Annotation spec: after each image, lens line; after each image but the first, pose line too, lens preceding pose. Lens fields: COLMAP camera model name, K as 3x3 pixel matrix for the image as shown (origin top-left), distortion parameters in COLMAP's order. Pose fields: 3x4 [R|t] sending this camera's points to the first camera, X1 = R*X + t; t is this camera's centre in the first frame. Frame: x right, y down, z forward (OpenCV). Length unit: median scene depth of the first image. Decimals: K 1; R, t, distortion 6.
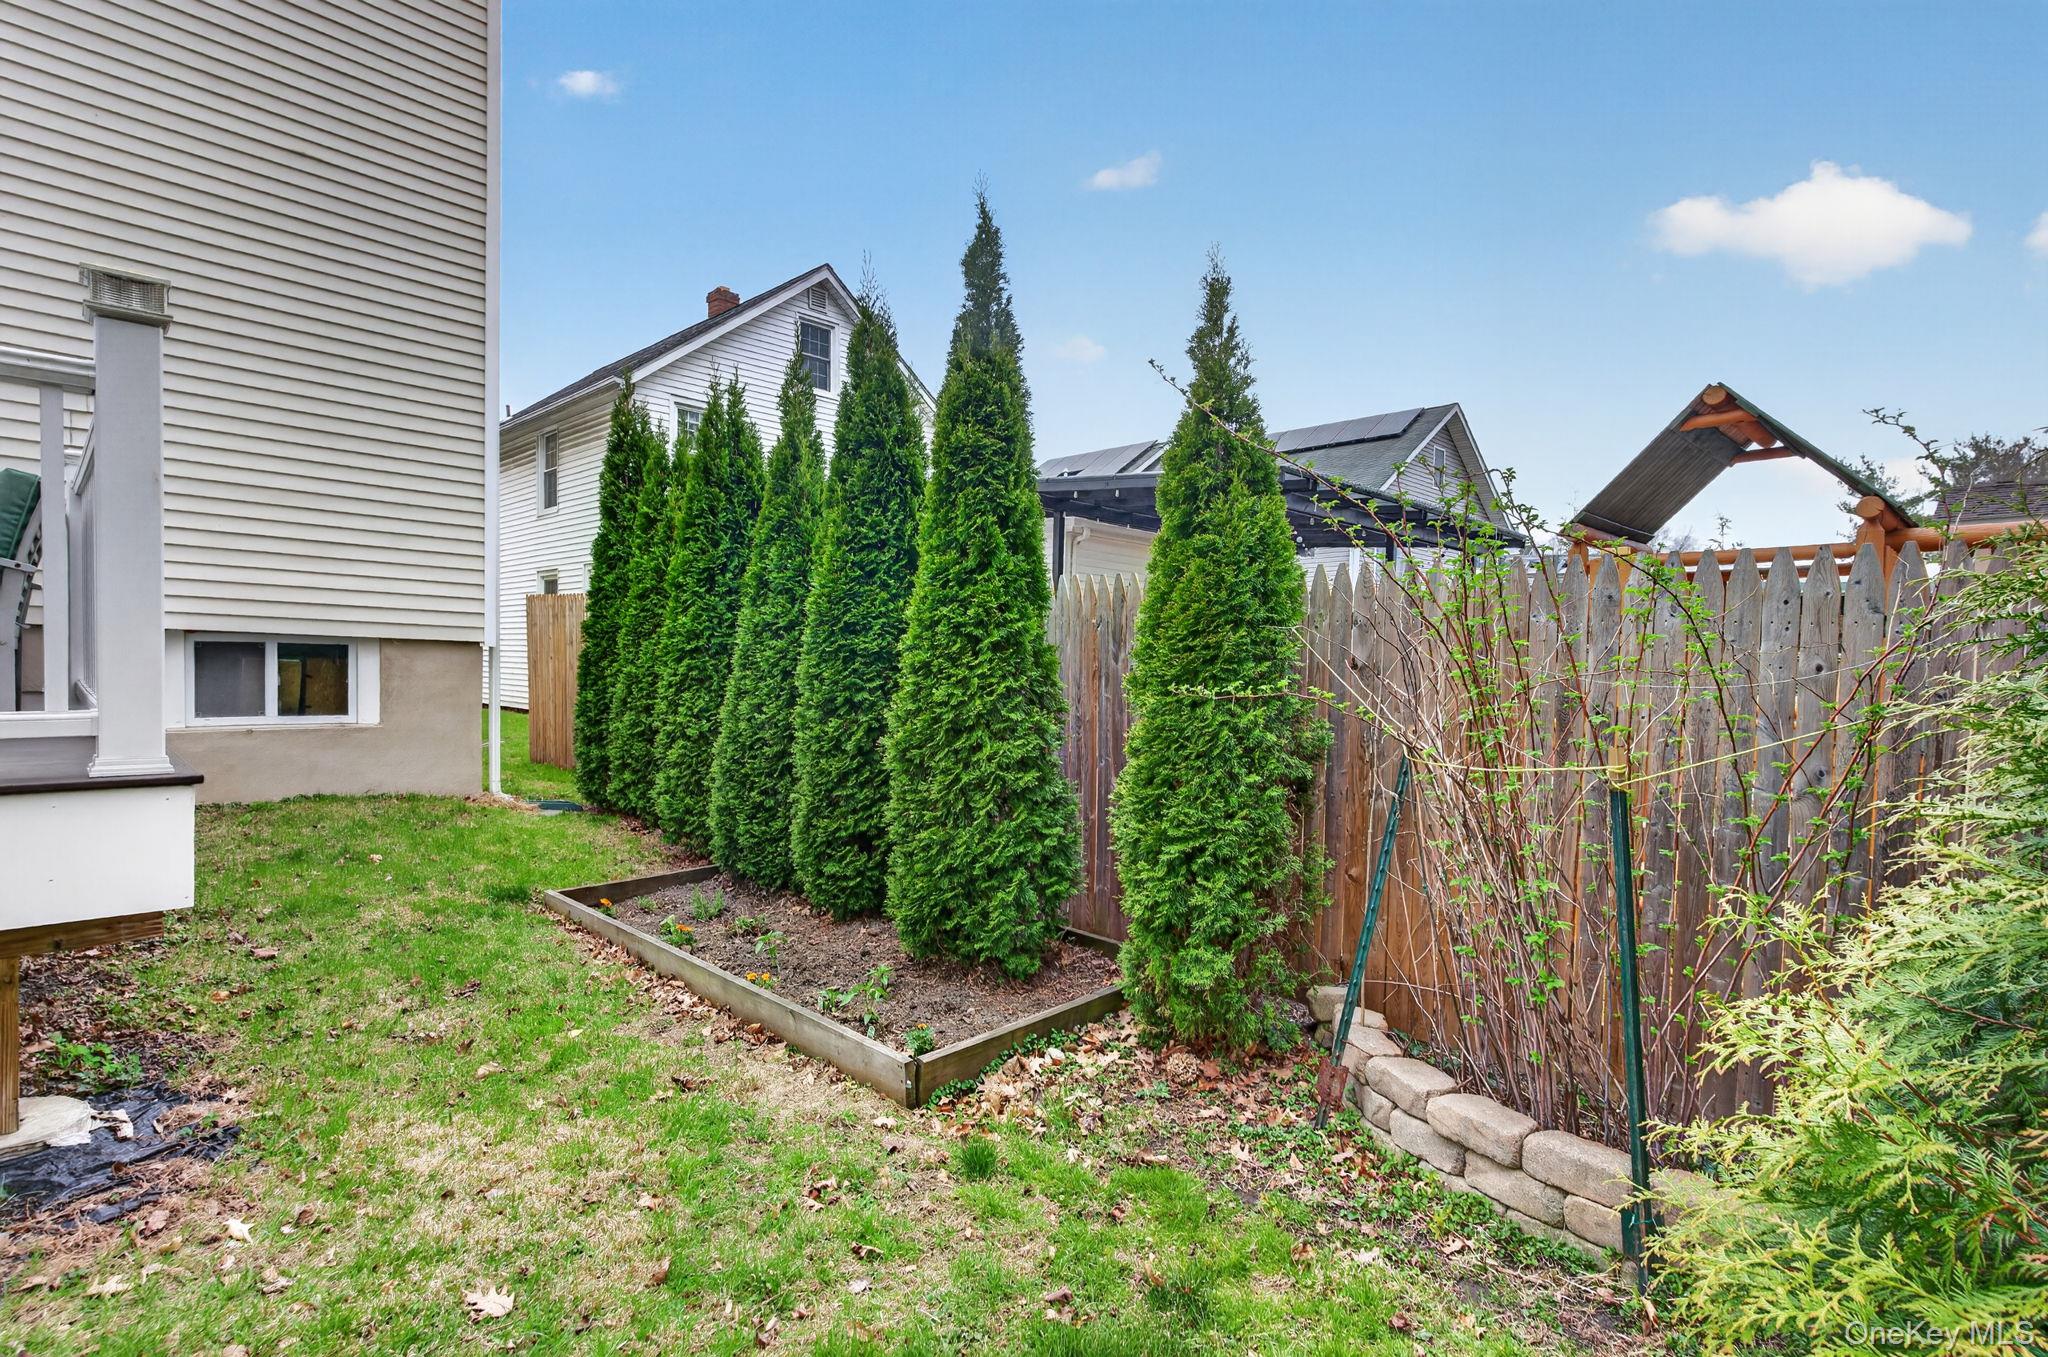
lens RADIAL K [[976.4, 0, 1011.8], [0, 976.4, 687.1], [0, 0, 1]] dist [0.003715, 0.000530]
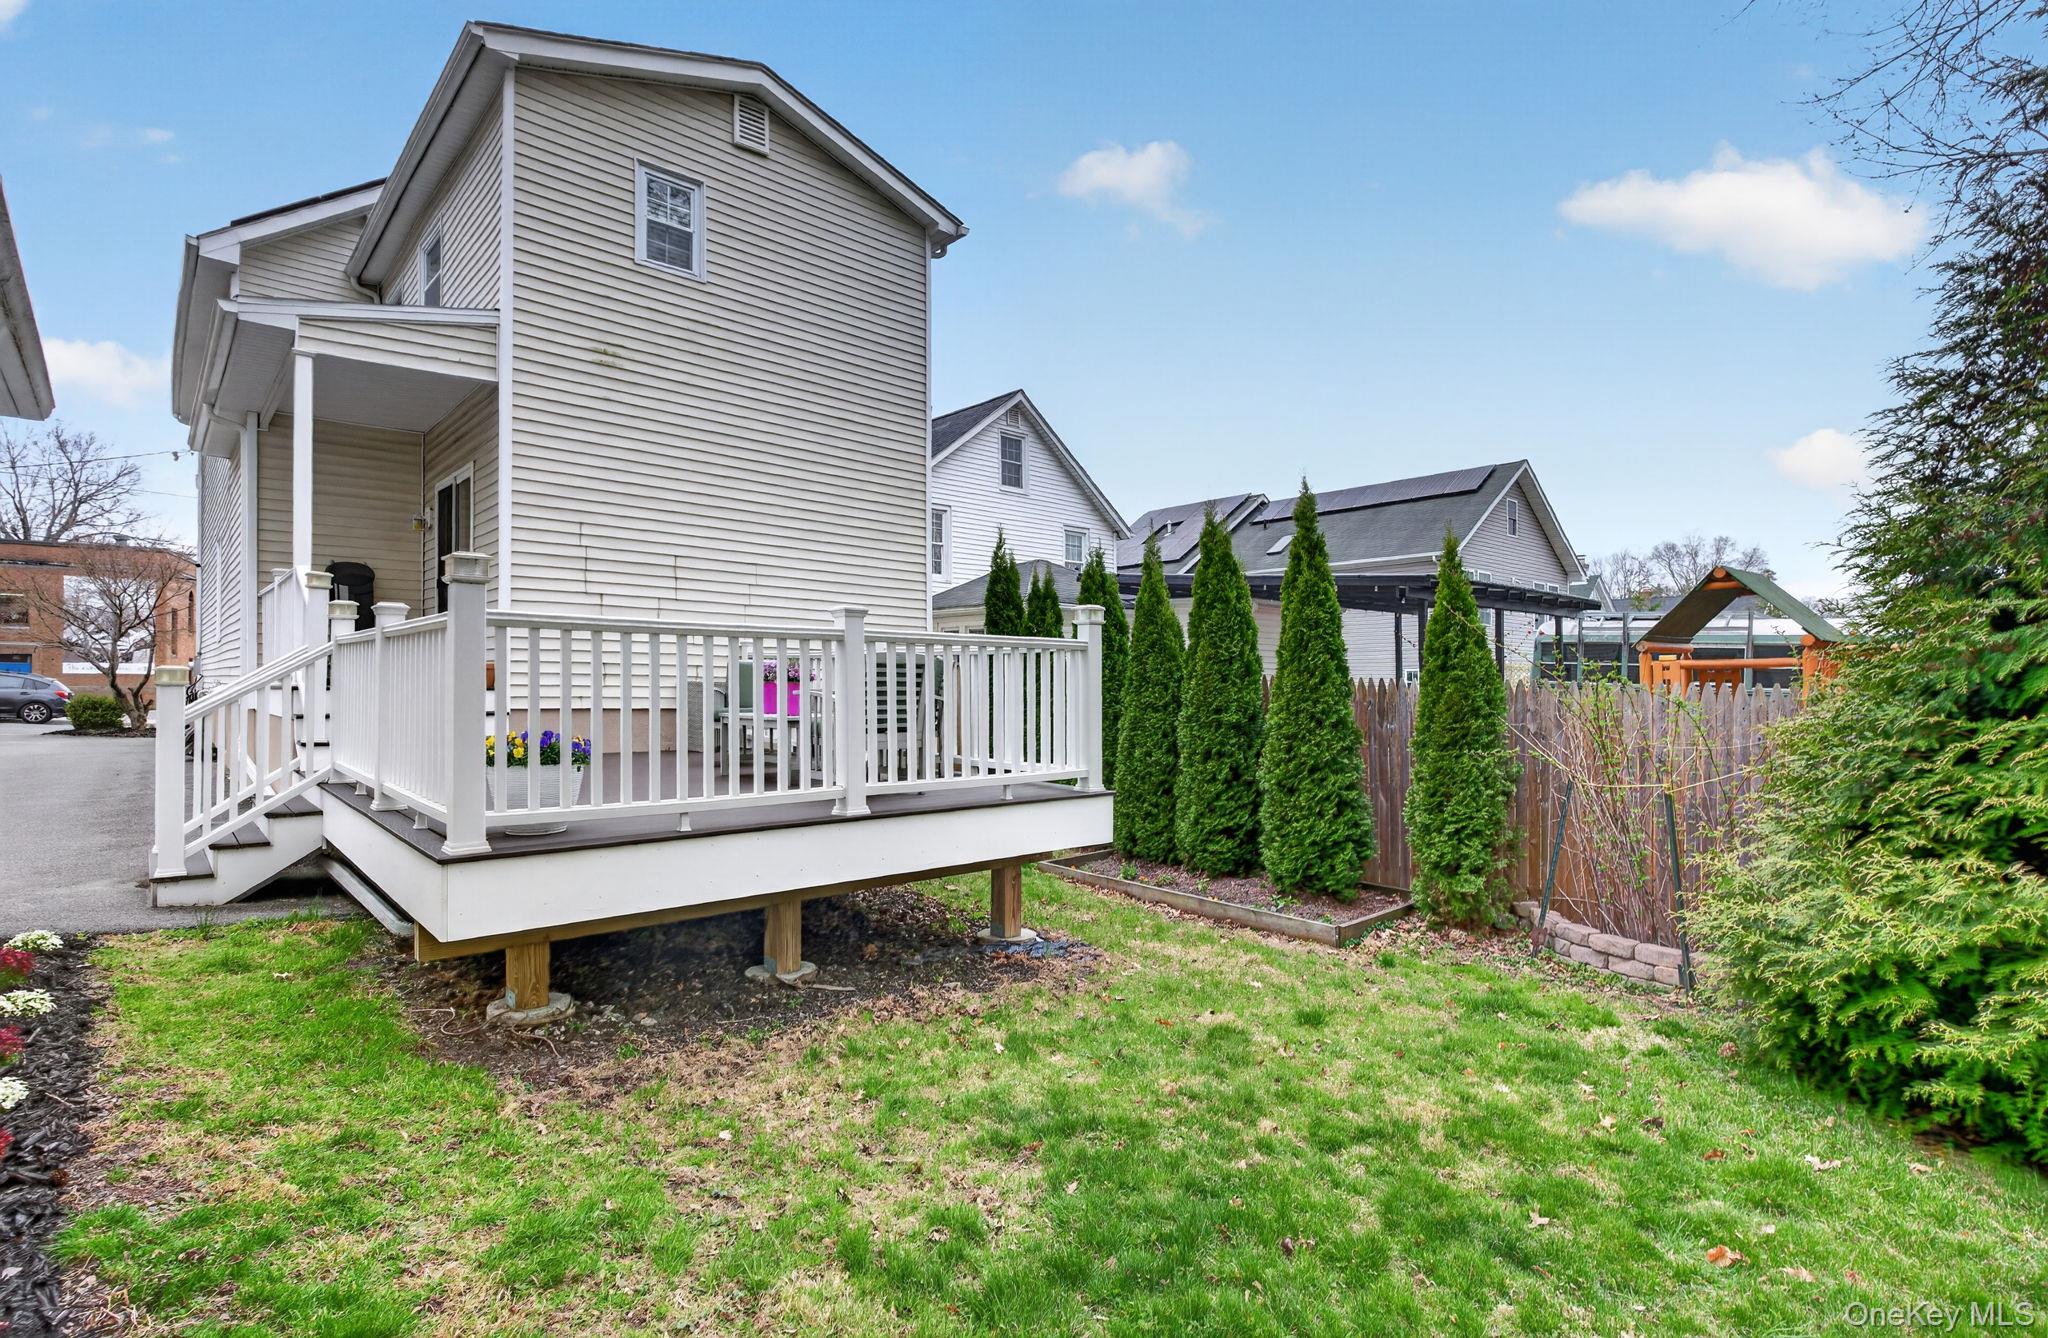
lens RADIAL K [[944.4, 0, 1039.0], [0, 944.4, 658.5], [0, 0, 1]] dist [0.001651, 0.000271]
pose [[0.998763, -0.016150, -0.047021, -0.562801], [0.013465, 0.998292, -0.056853, -0.081775], [0.047859, 0.056150, 0.997275, -0.979697]]
